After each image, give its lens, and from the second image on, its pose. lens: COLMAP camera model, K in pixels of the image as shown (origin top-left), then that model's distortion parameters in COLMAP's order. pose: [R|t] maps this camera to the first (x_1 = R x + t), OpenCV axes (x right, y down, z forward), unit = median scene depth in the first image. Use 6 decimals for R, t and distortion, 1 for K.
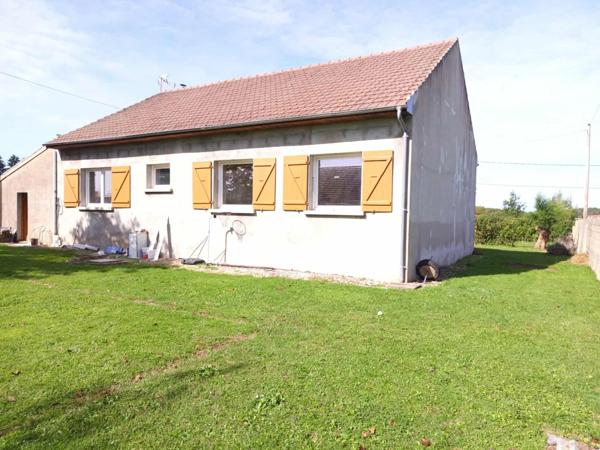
lens RADIAL K [[422.5, 0, 302.6], [0, 422.5, 228.0], [0, 0, 1]] dist [0.007021, 0.005796]
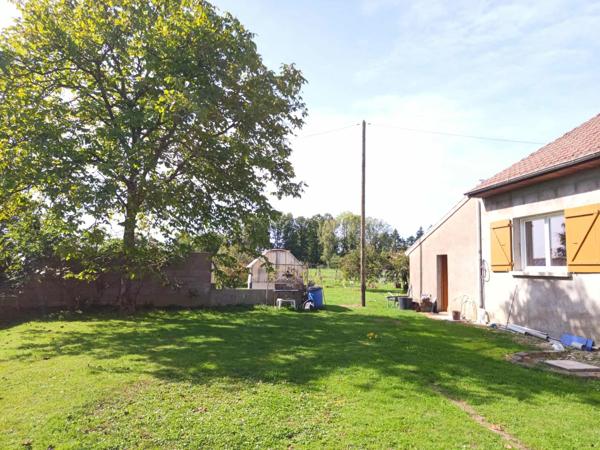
lens RADIAL K [[422.5, 0, 300.8], [0, 422.5, 225.5], [0, 0, 1]] dist [0.007021, 0.005796]
pose [[0.626190, -0.085703, -0.774946, -0.189735], [-0.034612, 0.989905, -0.137444, -0.015824], [0.778902, 0.112889, 0.616902, 0.269446]]
